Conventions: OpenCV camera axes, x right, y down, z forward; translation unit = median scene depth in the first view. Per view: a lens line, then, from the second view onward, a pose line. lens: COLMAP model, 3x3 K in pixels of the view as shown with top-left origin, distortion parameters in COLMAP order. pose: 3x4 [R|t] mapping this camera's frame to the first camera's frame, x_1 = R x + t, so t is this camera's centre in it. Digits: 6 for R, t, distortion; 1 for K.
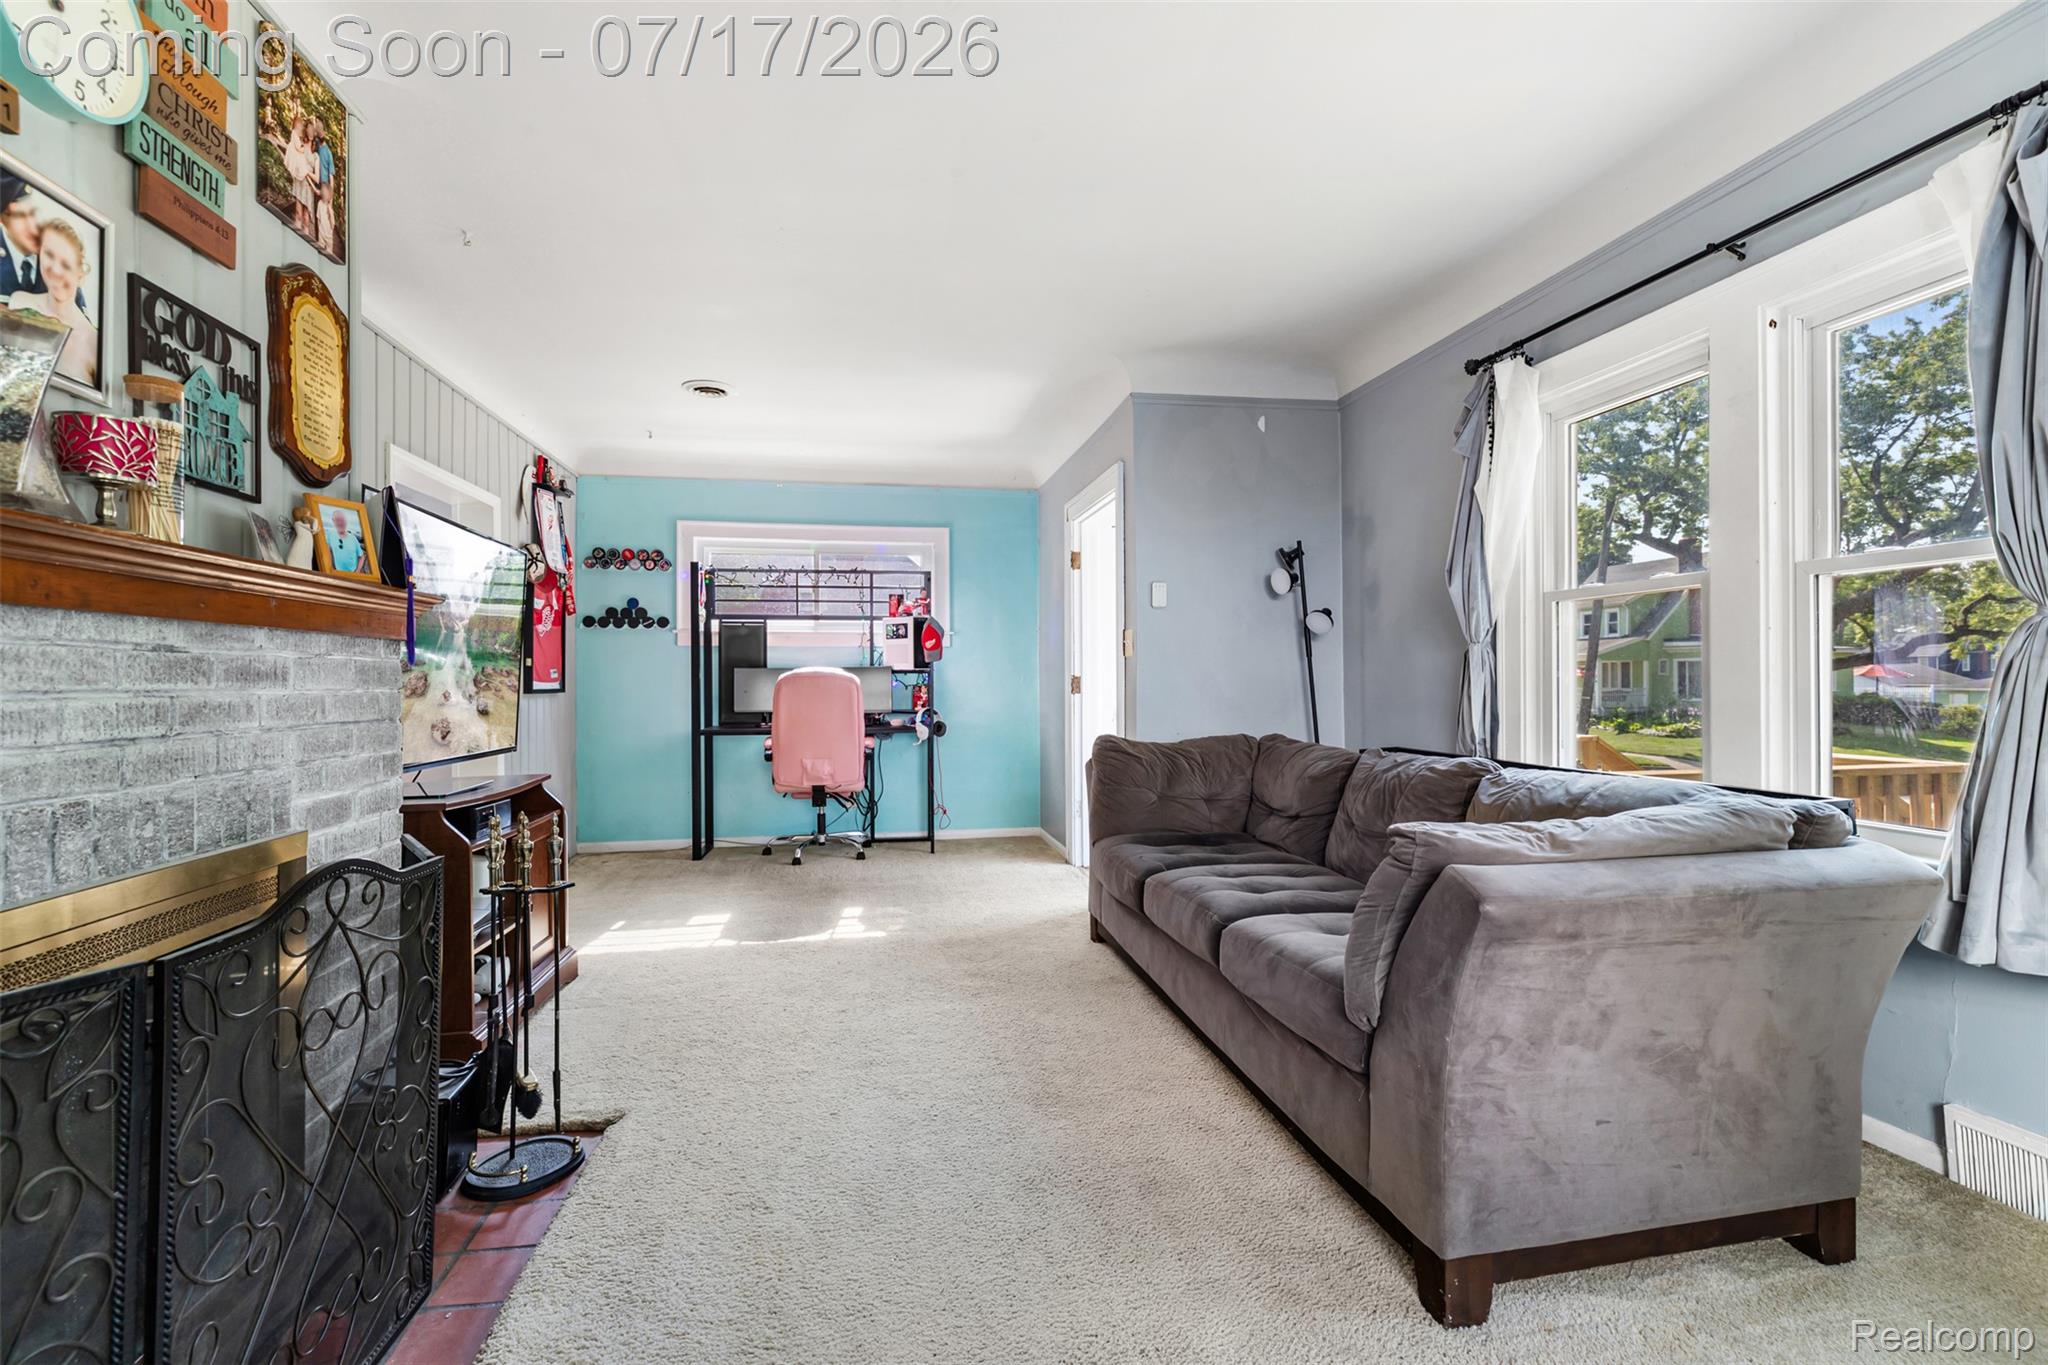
lens RADIAL K [[921.8, 0, 1027.0], [0, 921.8, 680.1], [0, 0, 1]] dist [-0.000022, 0.001849]
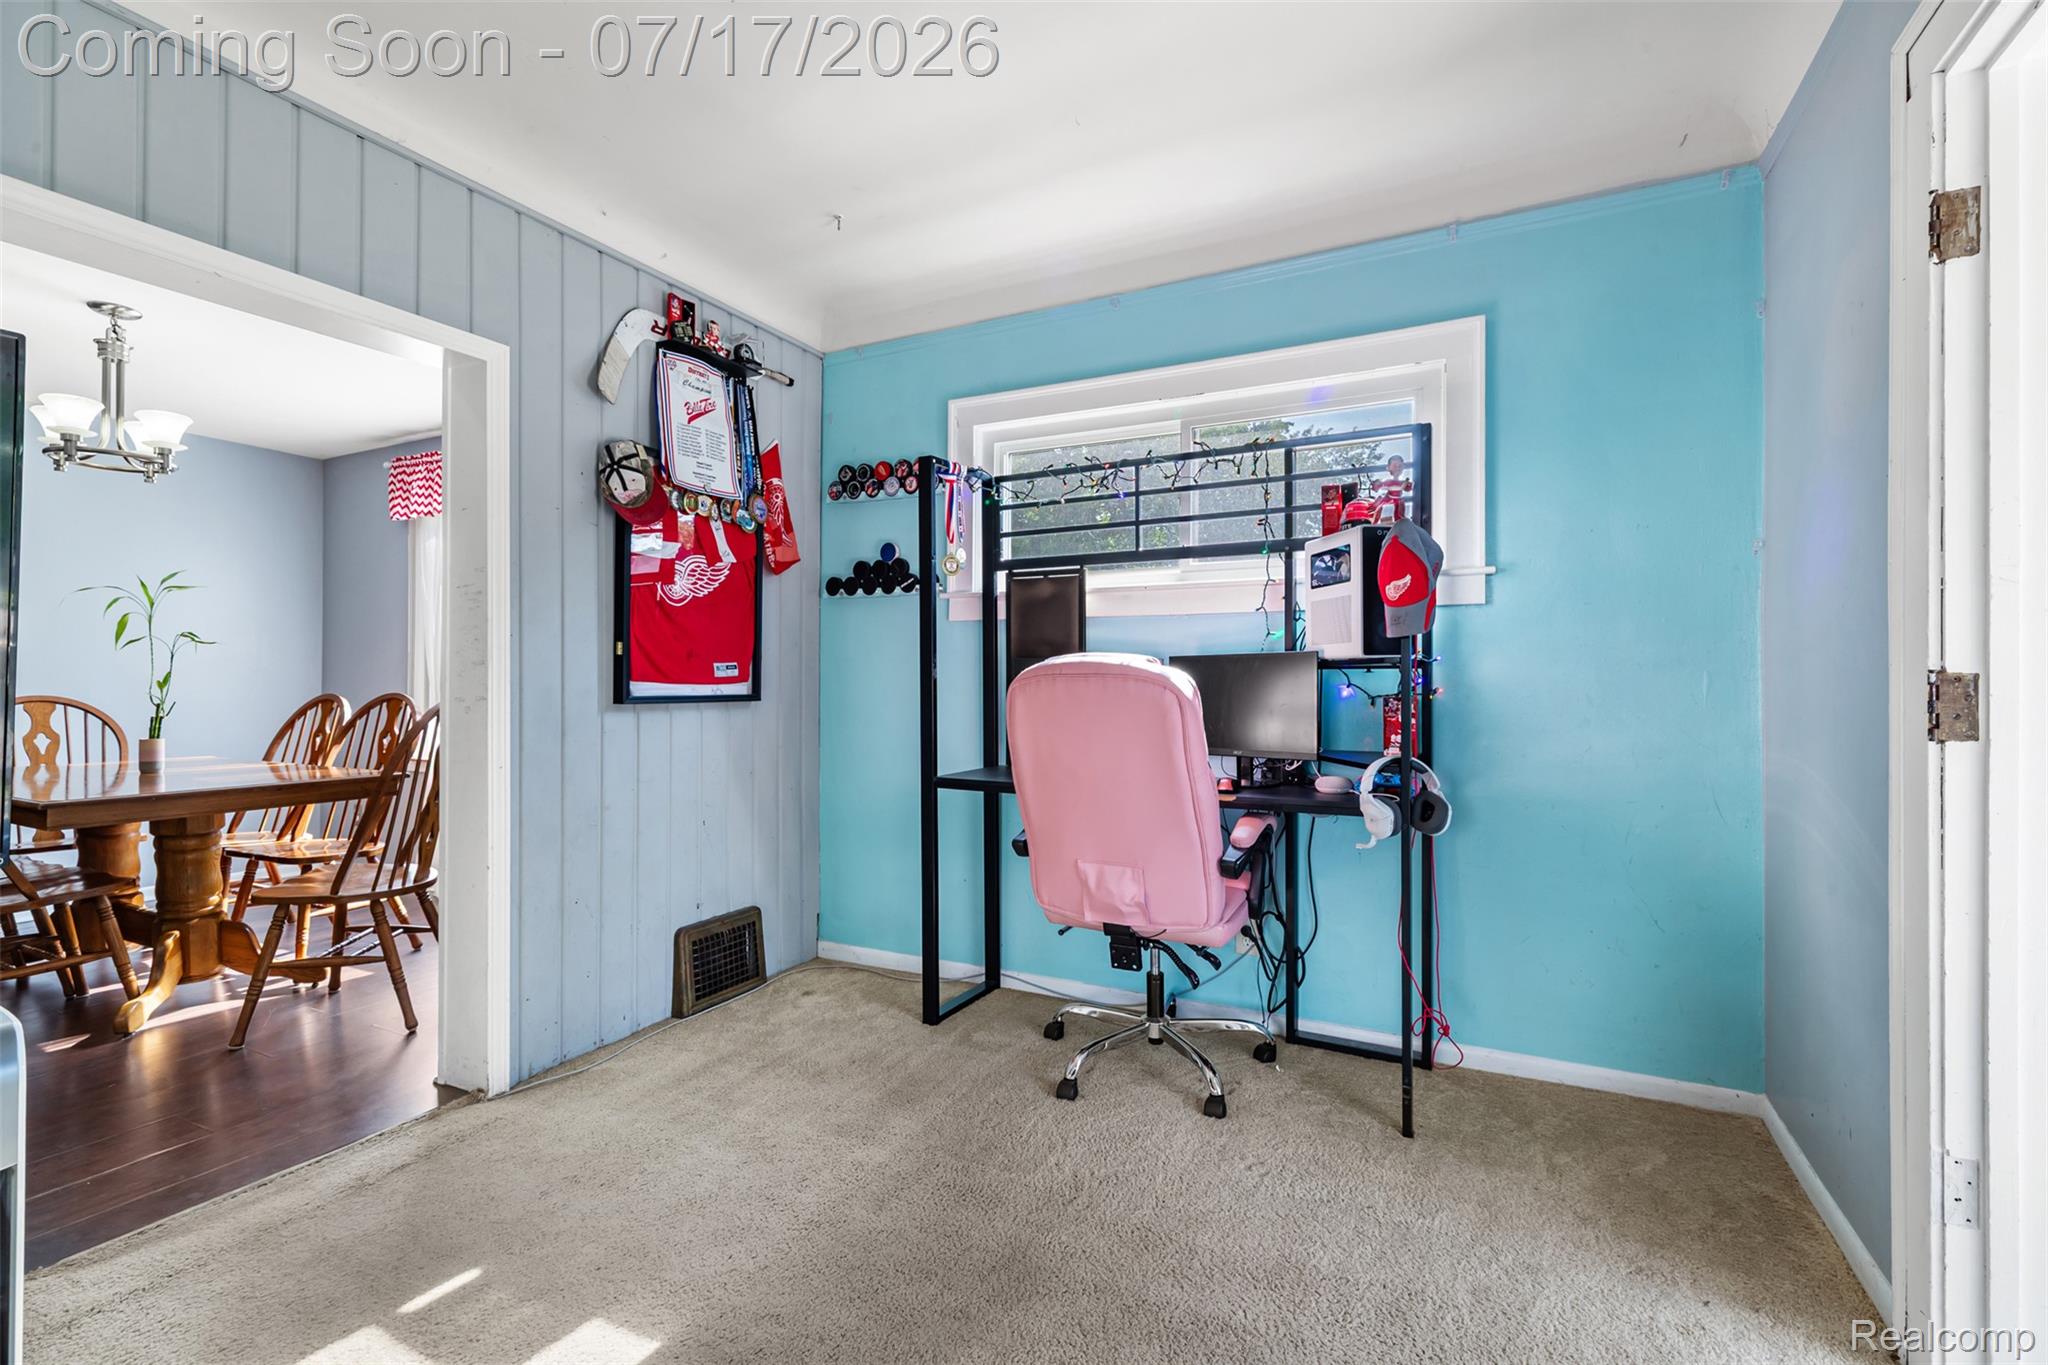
lens RADIAL K [[921.8, 0, 1028.3], [0, 921.8, 684.3], [0, 0, 1]] dist [-0.000022, 0.001849]
pose [[0.794775, 0.005670, -0.606877, 0.004101], [-0.005608, 0.999982, 0.001999, 0.000045], [0.606878, 0.001814, 0.794793, 0.583097]]
